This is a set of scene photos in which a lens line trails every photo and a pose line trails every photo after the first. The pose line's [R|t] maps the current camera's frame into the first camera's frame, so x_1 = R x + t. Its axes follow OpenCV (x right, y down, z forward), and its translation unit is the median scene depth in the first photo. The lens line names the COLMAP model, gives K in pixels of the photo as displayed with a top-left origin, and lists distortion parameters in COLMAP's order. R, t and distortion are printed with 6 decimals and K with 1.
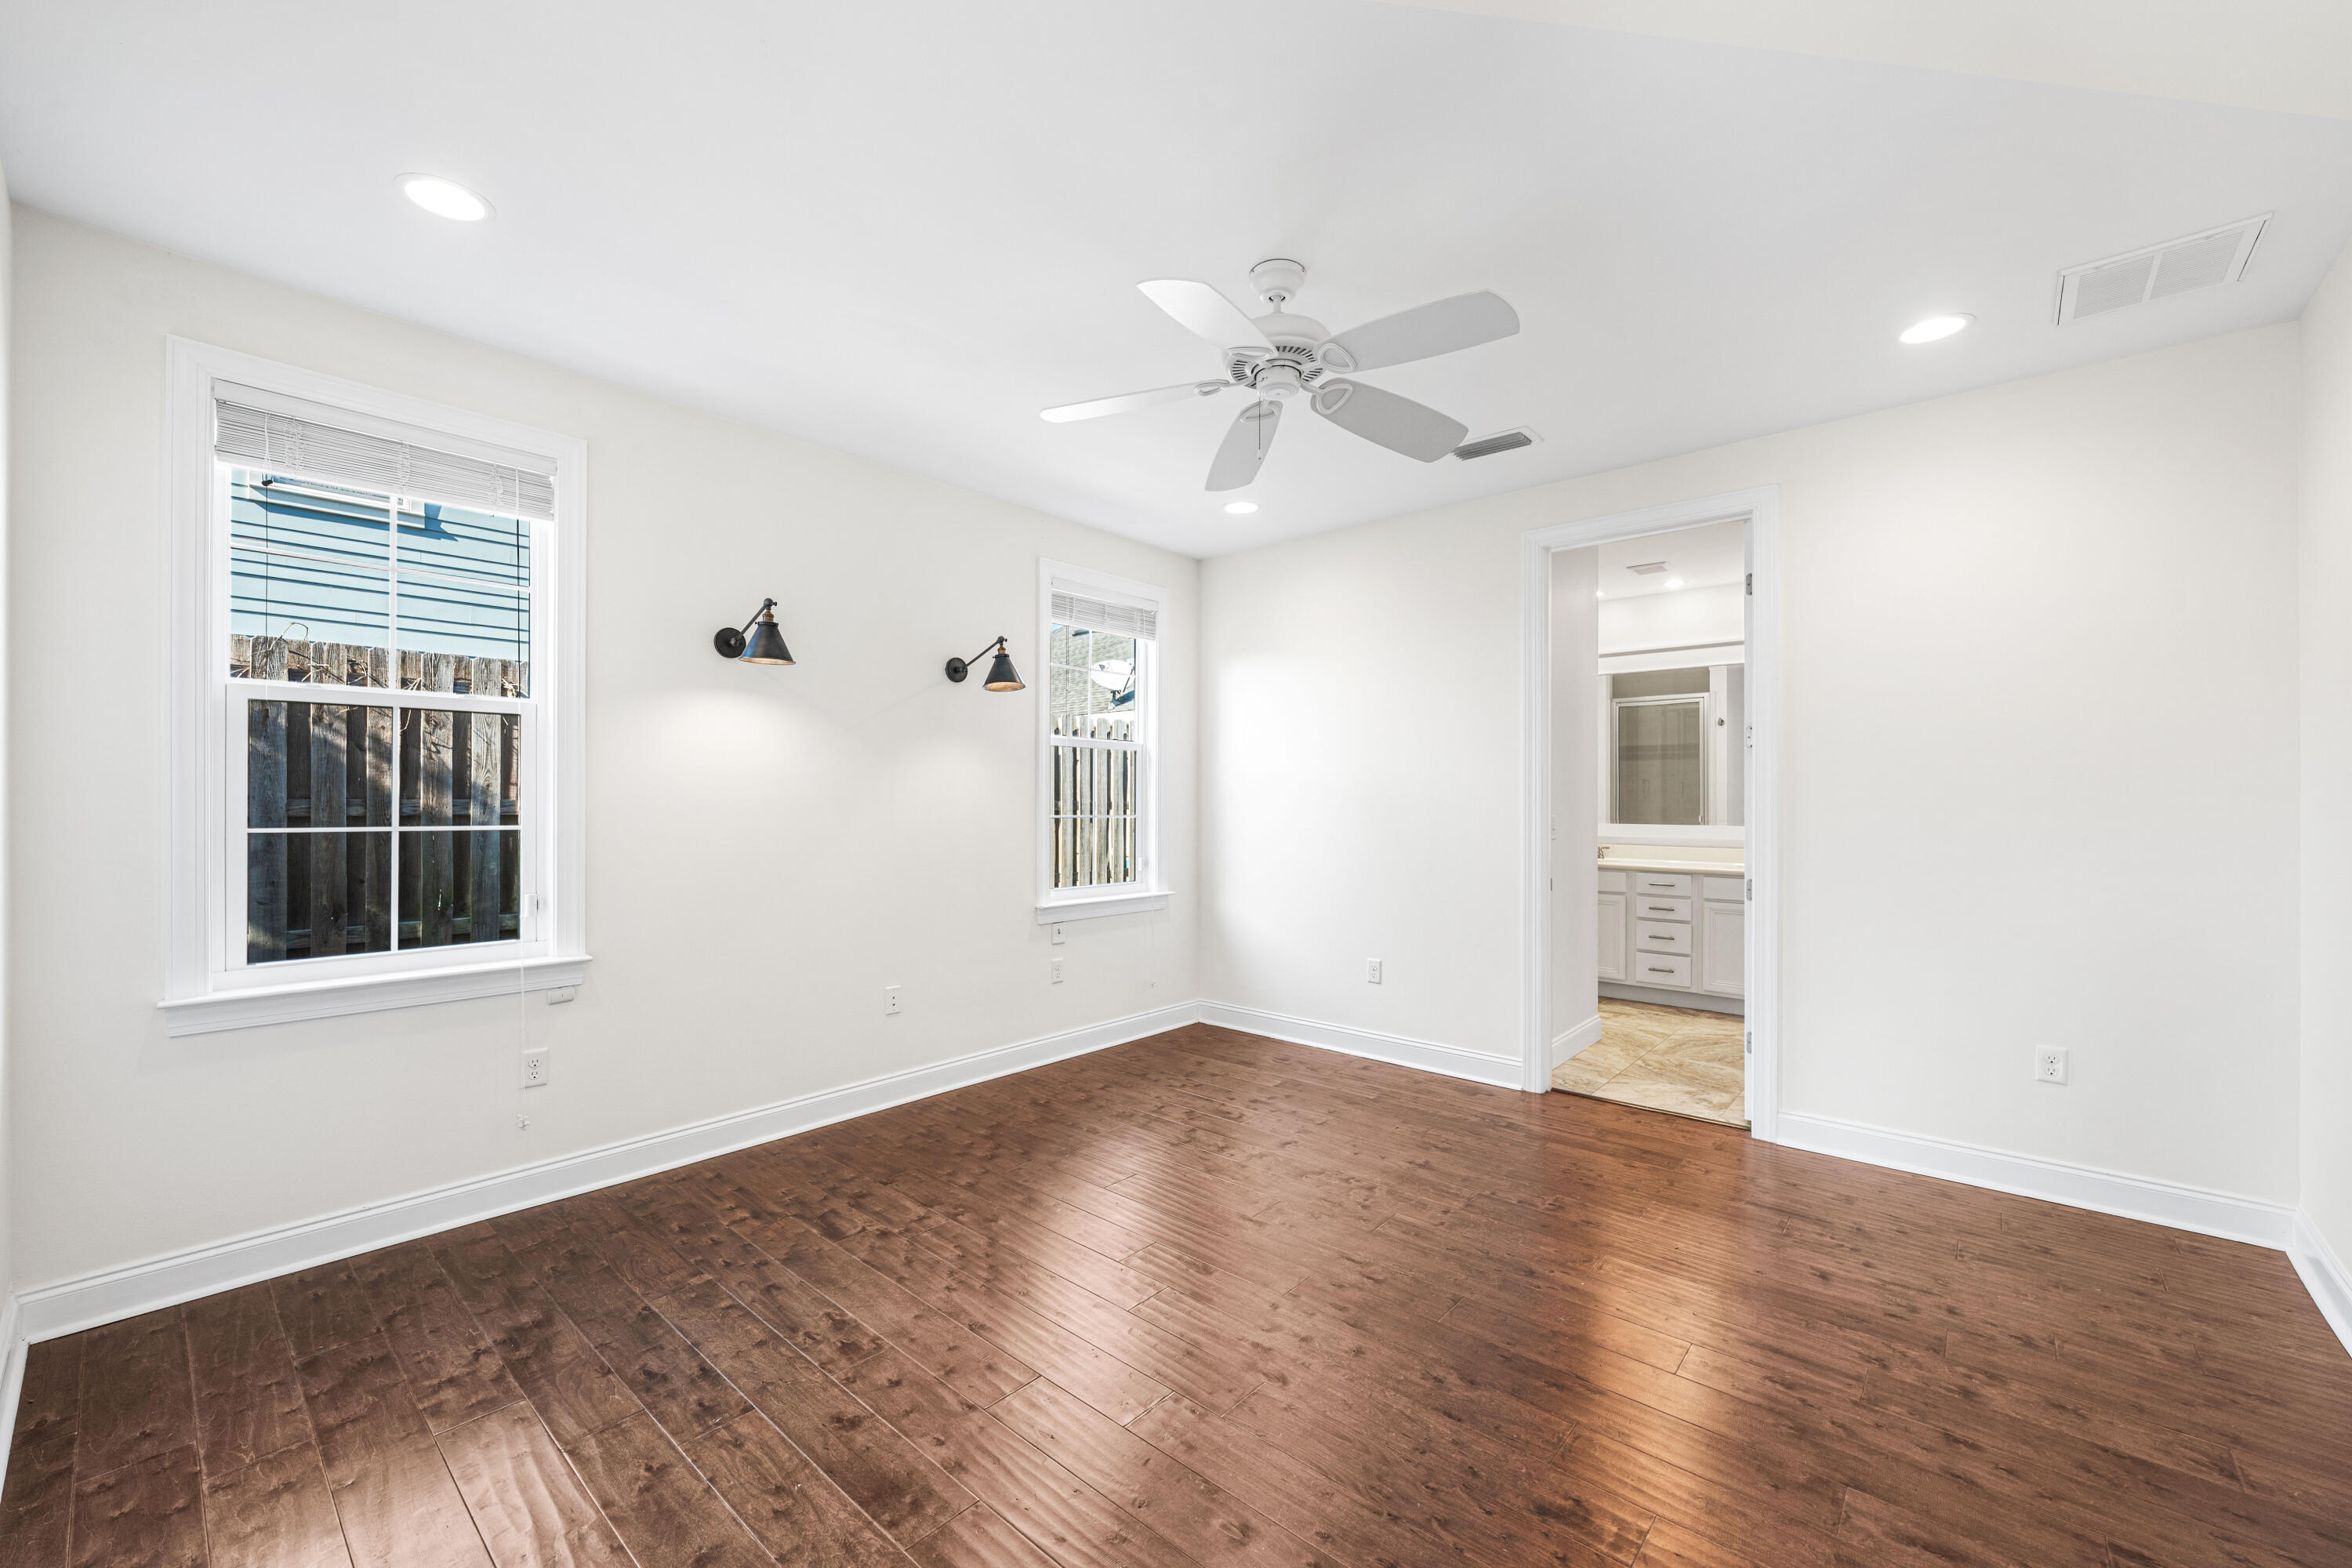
lens RADIAL K [[958.3, 0, 1172.4], [0, 958.3, 790.6], [0, 0, 1]] dist [0.001074, -0.000178]
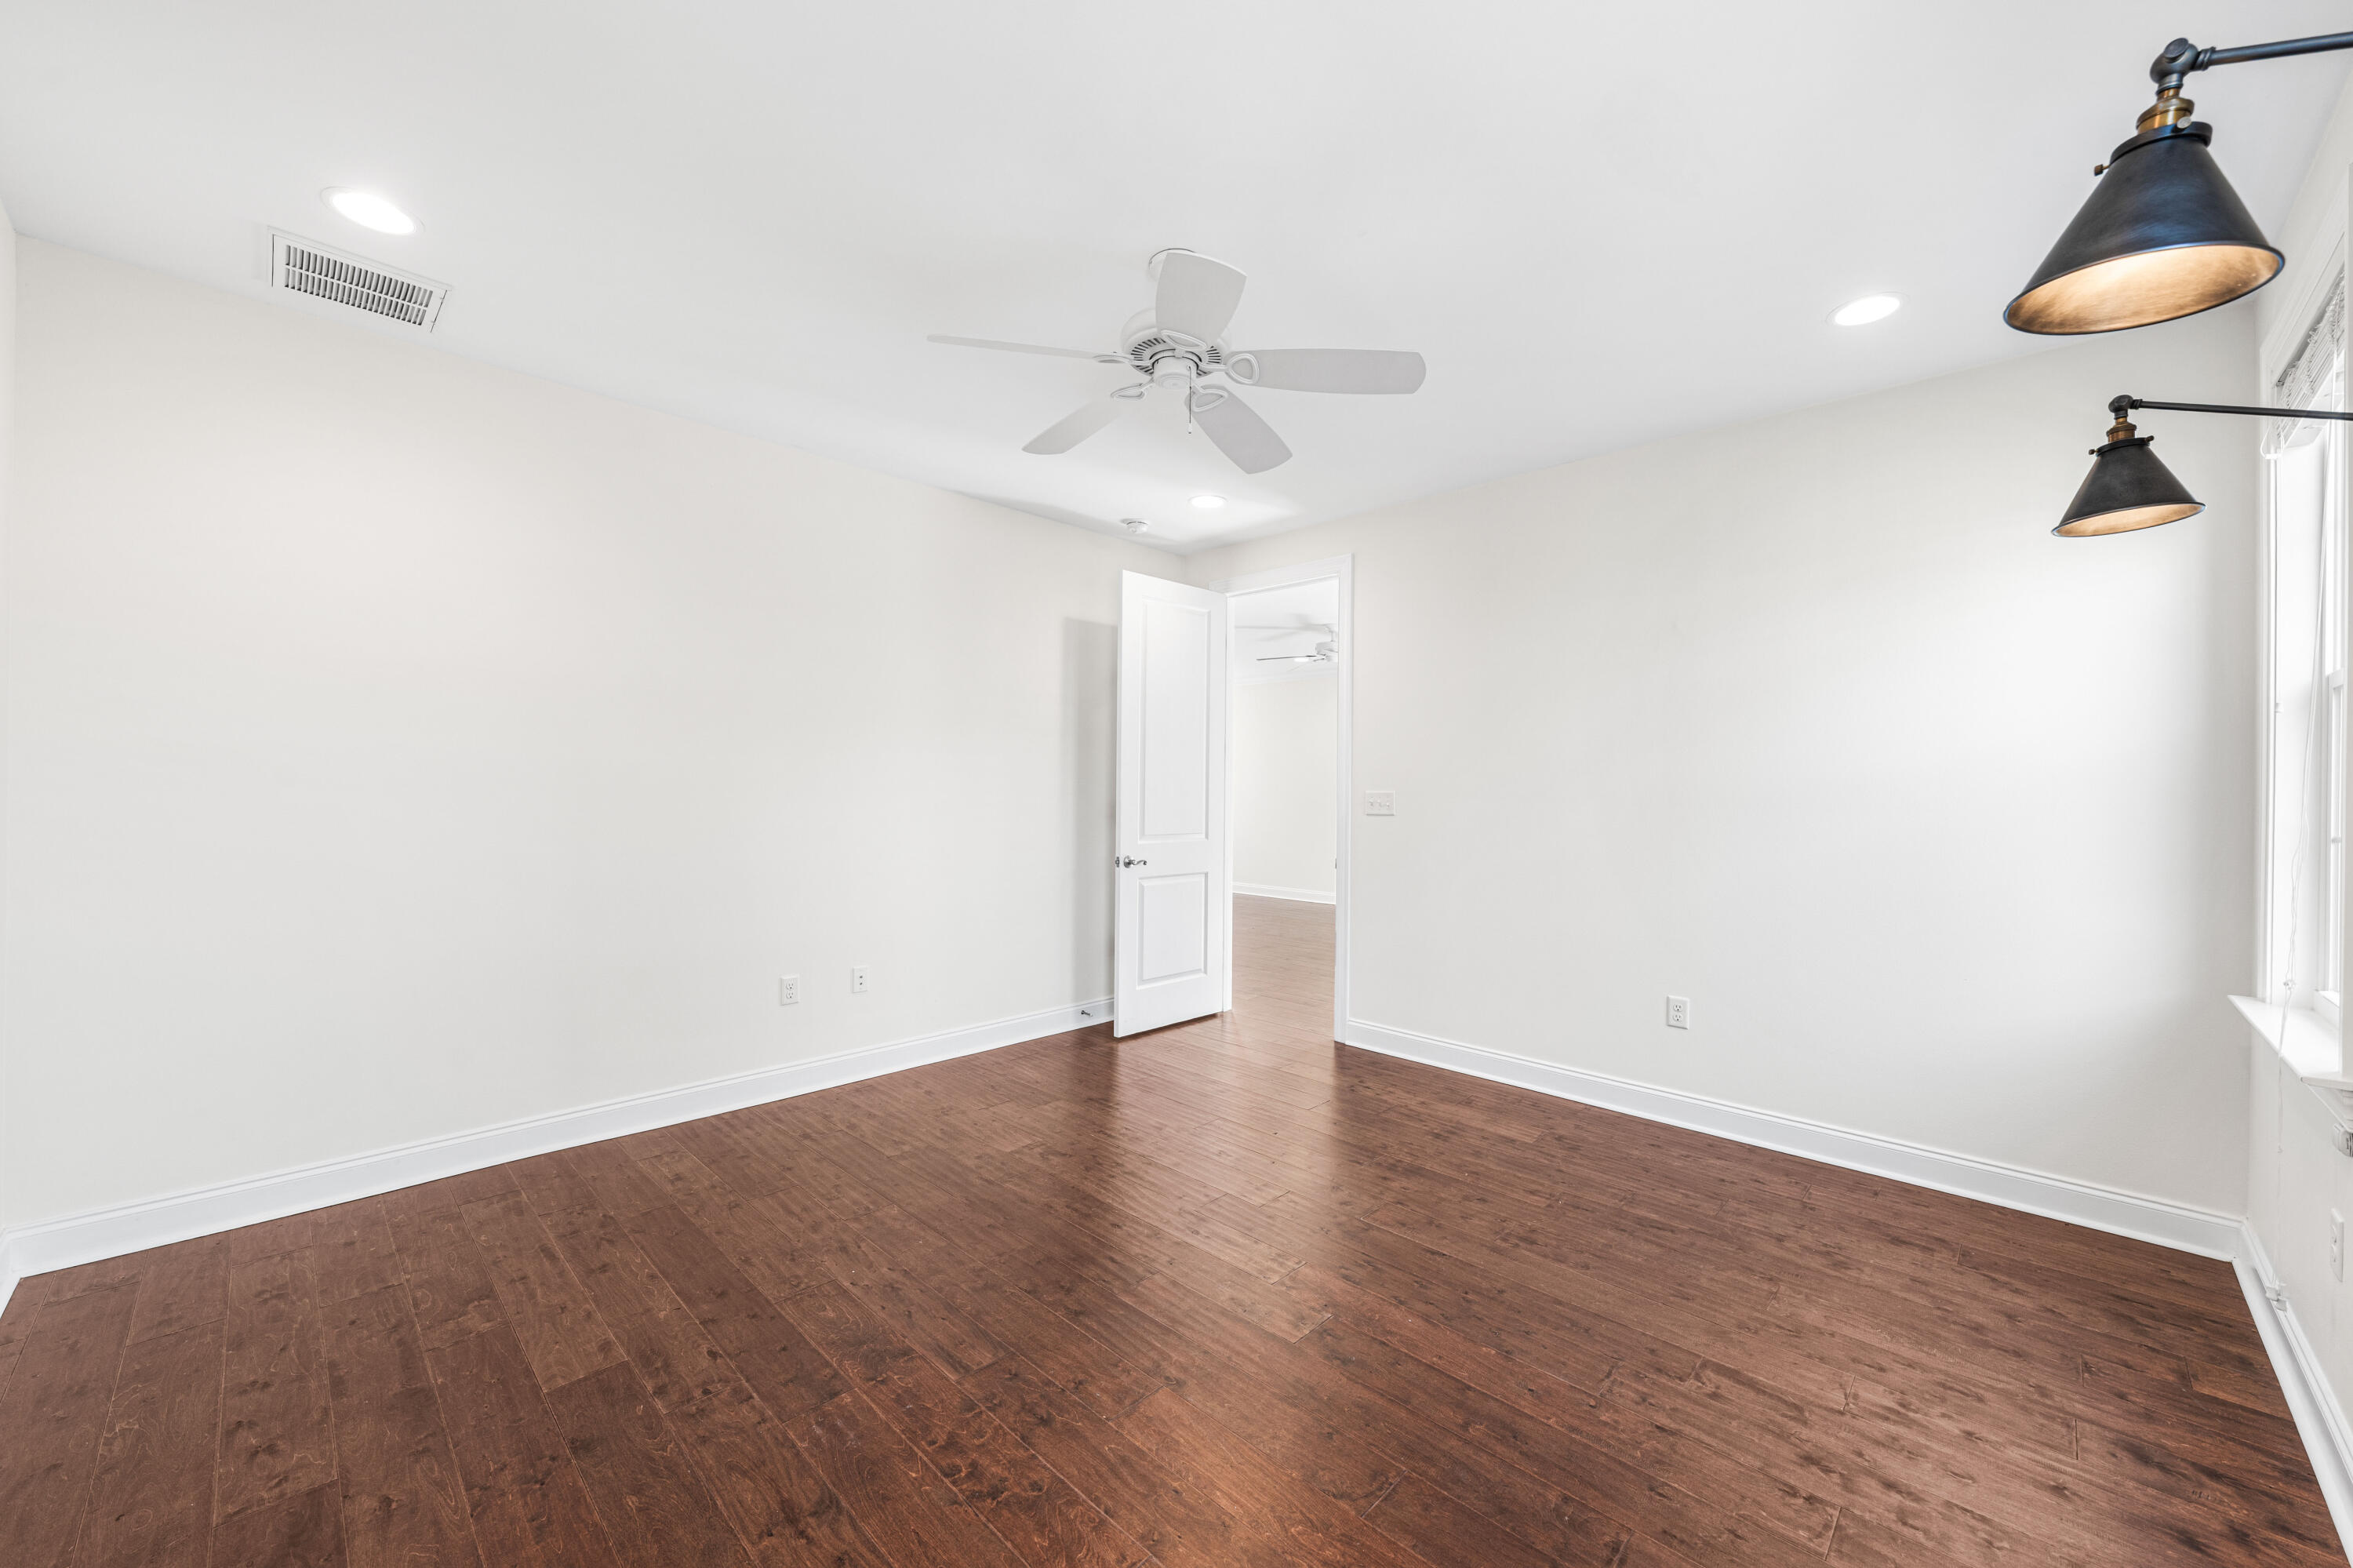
lens RADIAL K [[875.6, 0, 1176.7], [0, 875.6, 789.1], [0, 0, 1]] dist [-0.000777, -0.000230]
pose [[-0.998756, -0.010434, 0.048760, 0.056783], [-0.010670, 0.999933, -0.004581, 0.016297], [-0.048709, -0.005096, -0.998800, 1.969518]]
